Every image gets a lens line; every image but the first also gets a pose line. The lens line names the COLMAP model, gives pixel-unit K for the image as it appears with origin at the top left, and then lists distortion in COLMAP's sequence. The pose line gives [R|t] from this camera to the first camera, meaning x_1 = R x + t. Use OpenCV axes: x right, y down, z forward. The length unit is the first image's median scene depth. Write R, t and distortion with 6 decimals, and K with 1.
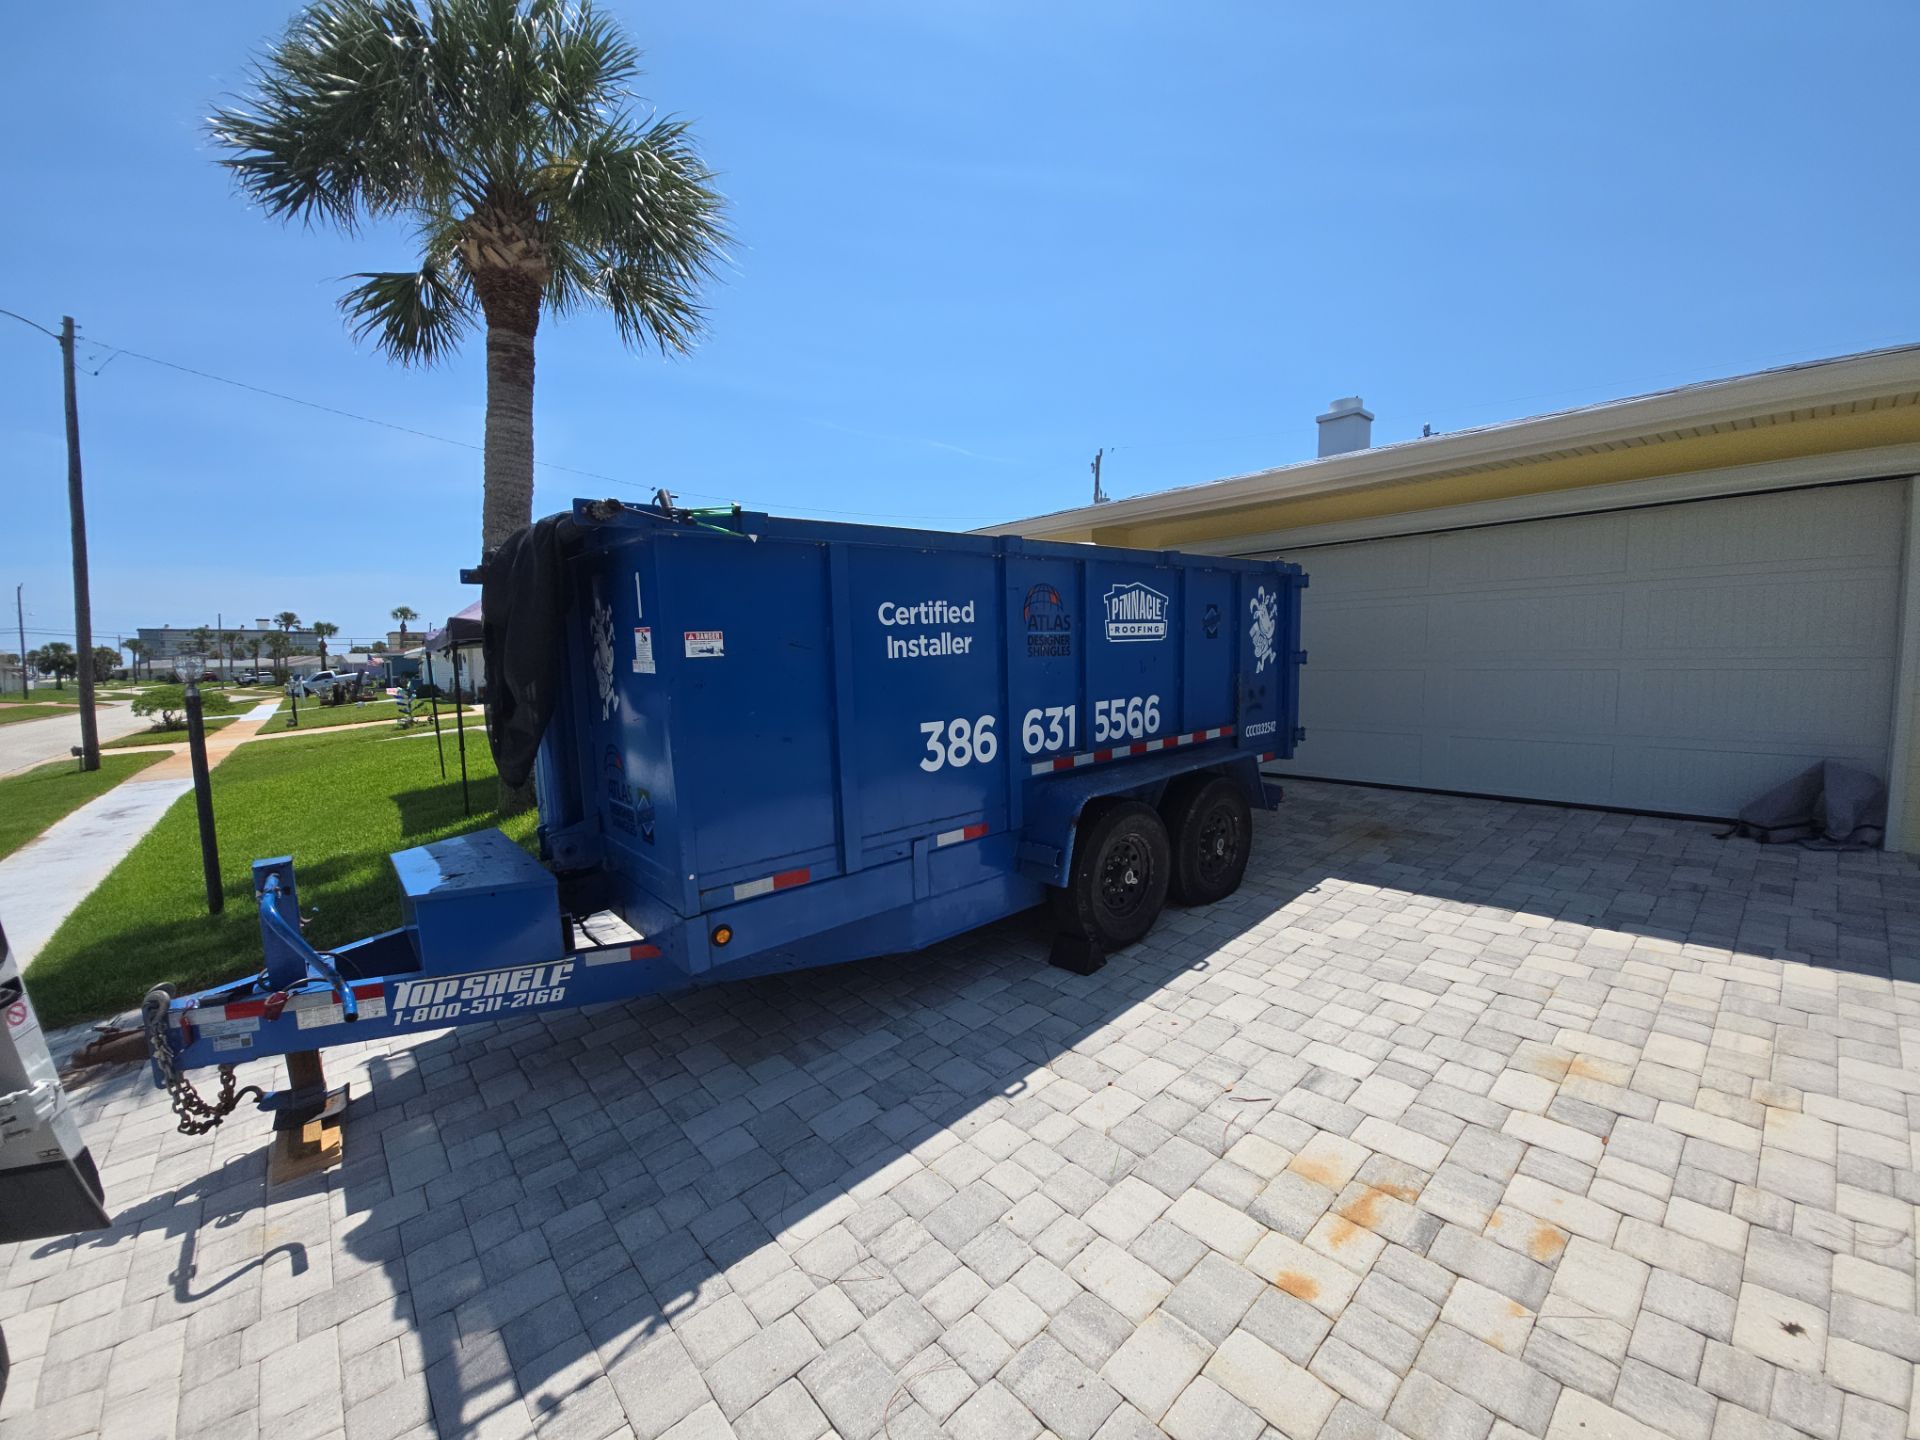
lens RADIAL K [[762.6, 0, 960.0], [0, 762.6, 720.0], [0, 0, 1]] dist [-0.009478, -0.007983]
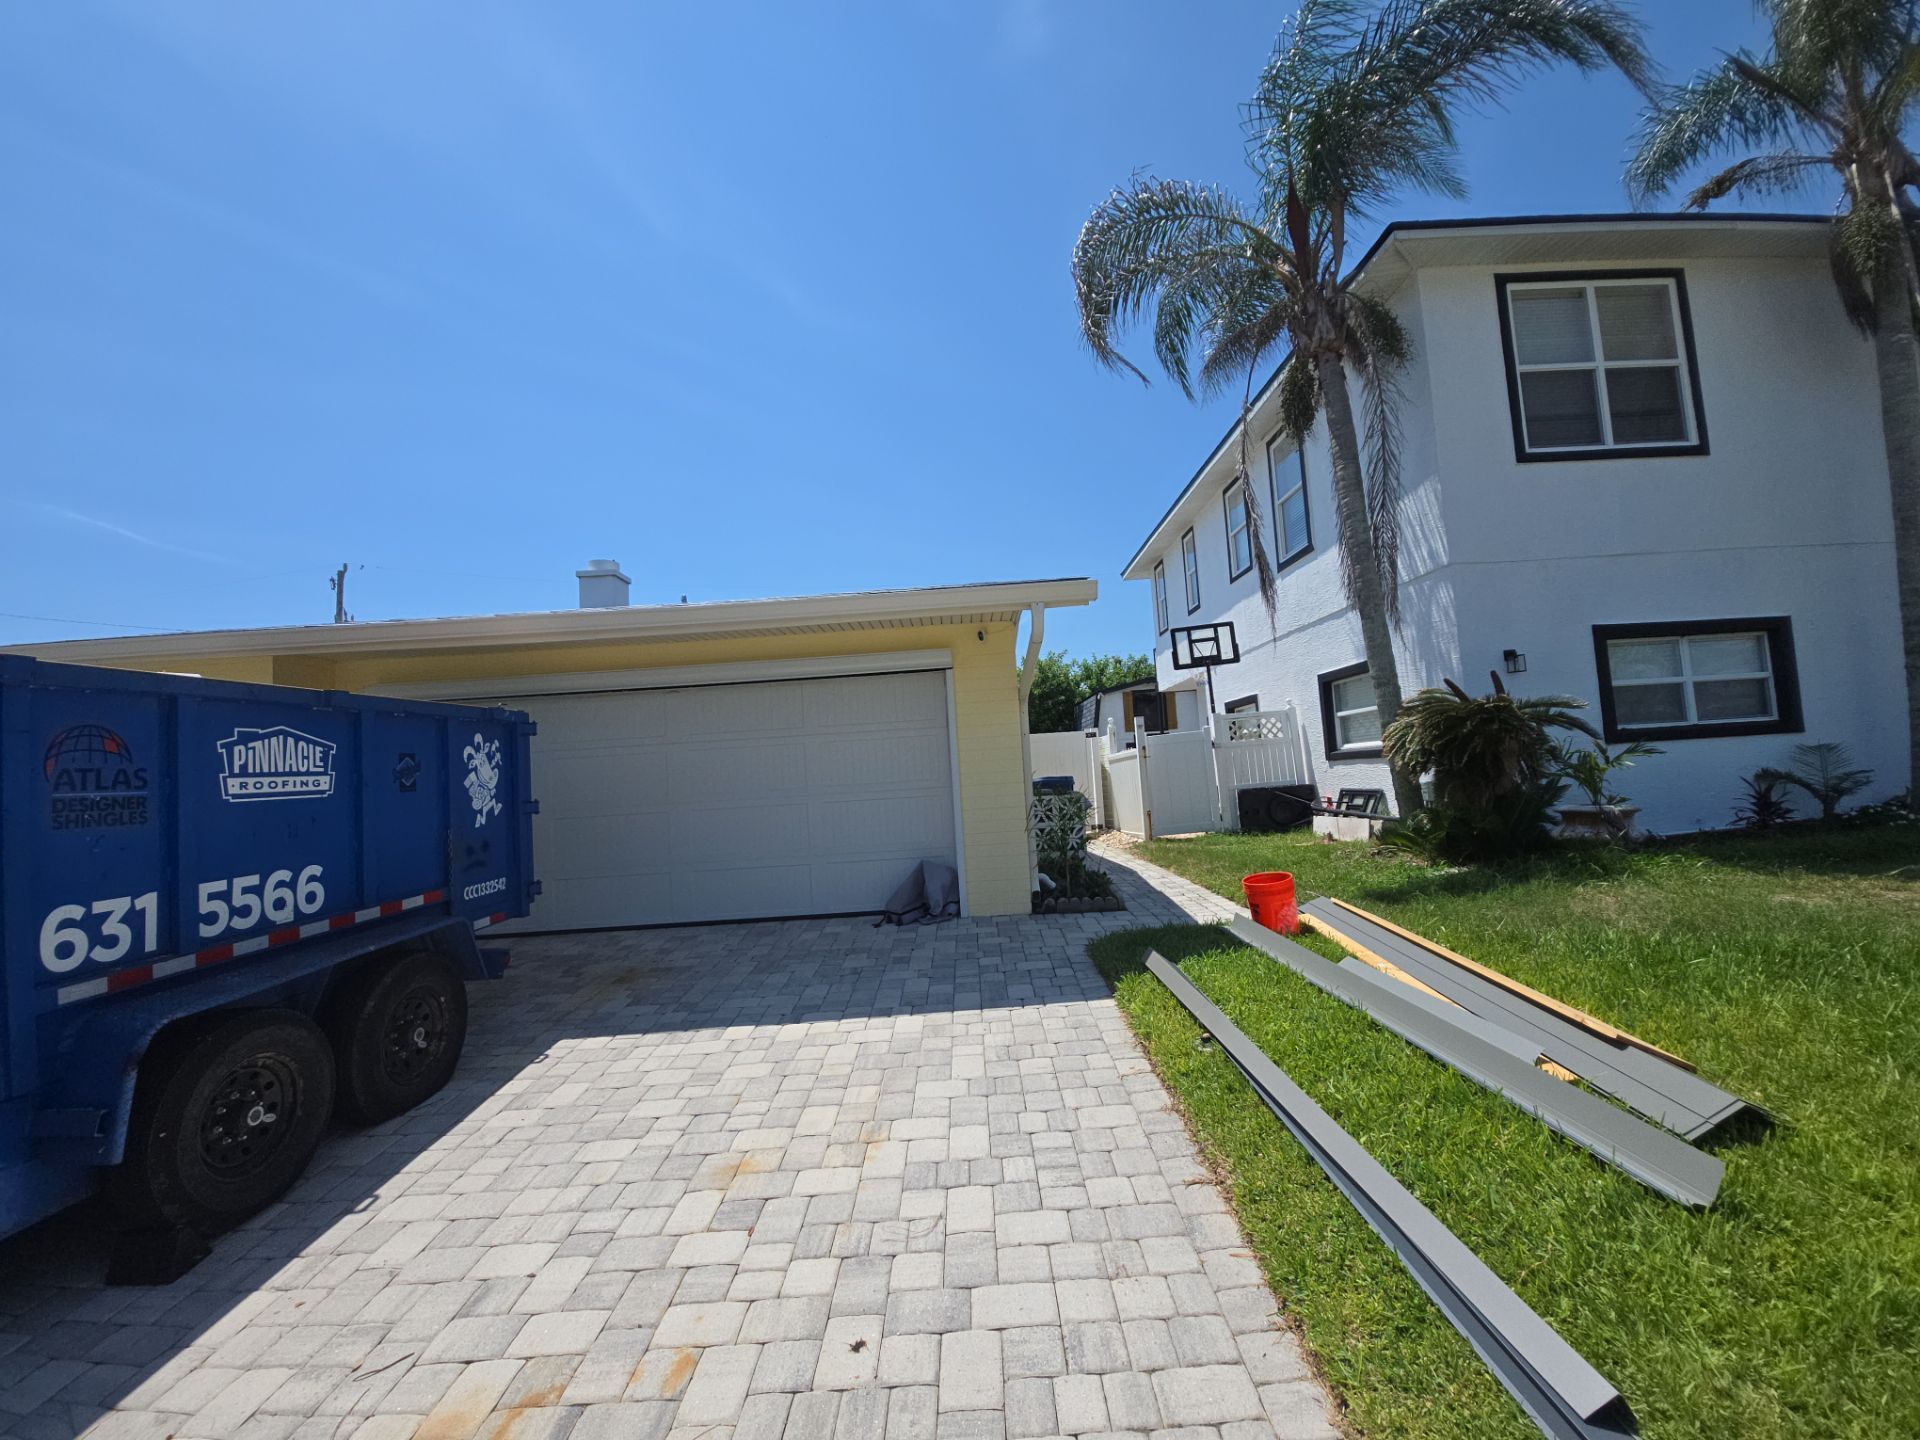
lens RADIAL K [[758.0, 0, 964.0], [0, 758.0, 729.6], [0, 0, 1]] dist [0.000258, -0.009623]
pose [[0.659254, 0.025589, 0.751485, 0.120595], [0.106112, 0.986253, -0.126672, -0.000201], [-0.744395, 0.163250, 0.647476, -0.052943]]
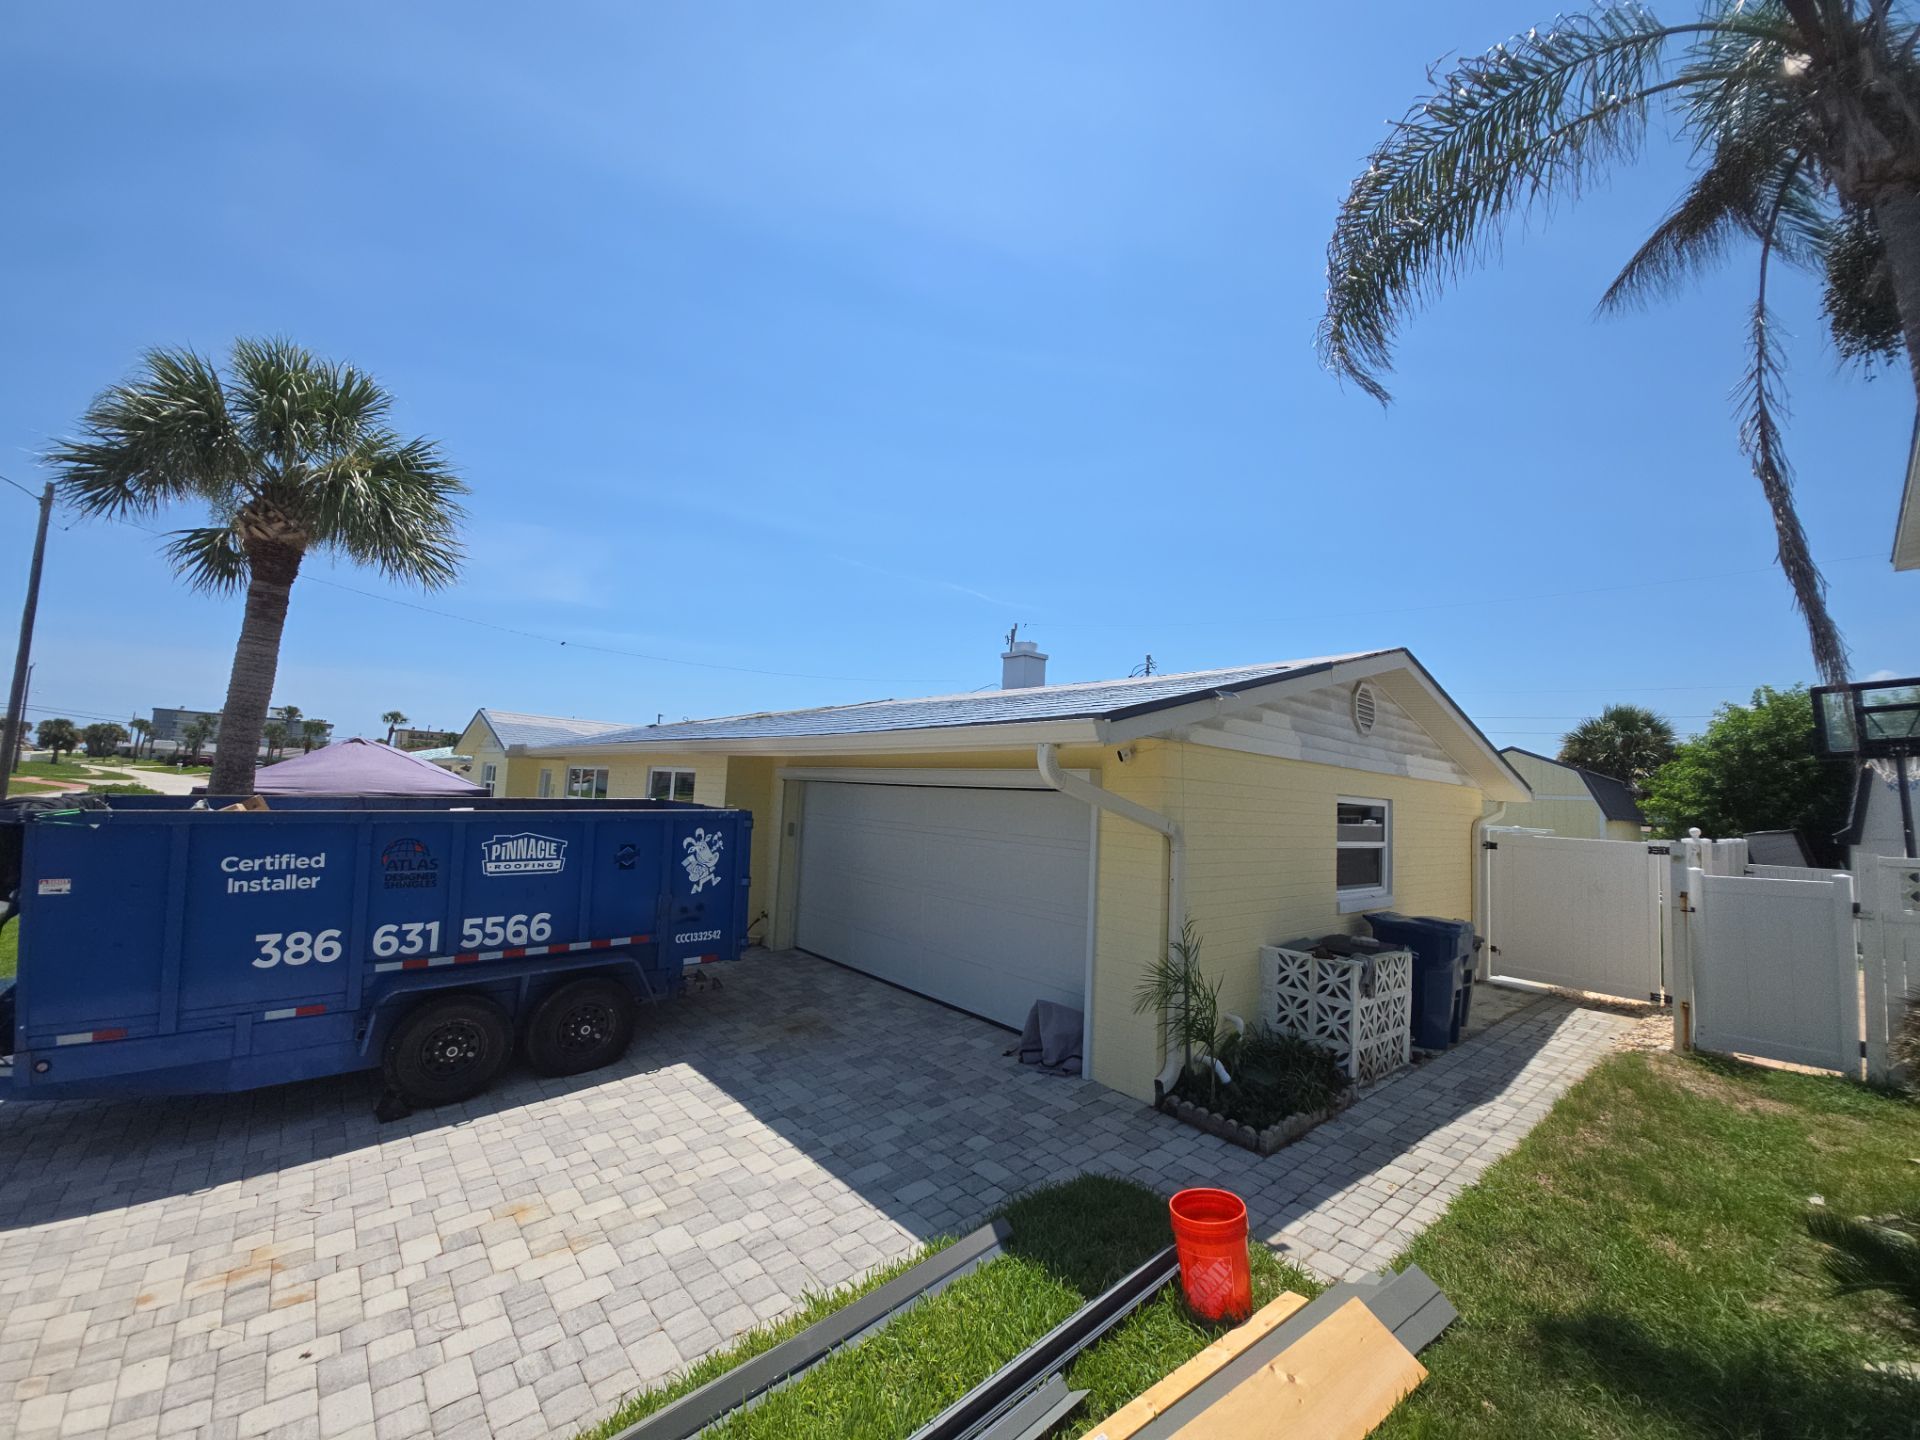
lens RADIAL K [[761.3, 0, 955.5], [0, 761.3, 724.8], [0, 0, 1]] dist [-0.001133, -0.008619]
pose [[0.997588, 0.066733, -0.019103, 1.135447], [-0.068988, 0.983600, -0.166649, -0.215054], [0.007669, 0.167565, 0.985831, -0.459938]]
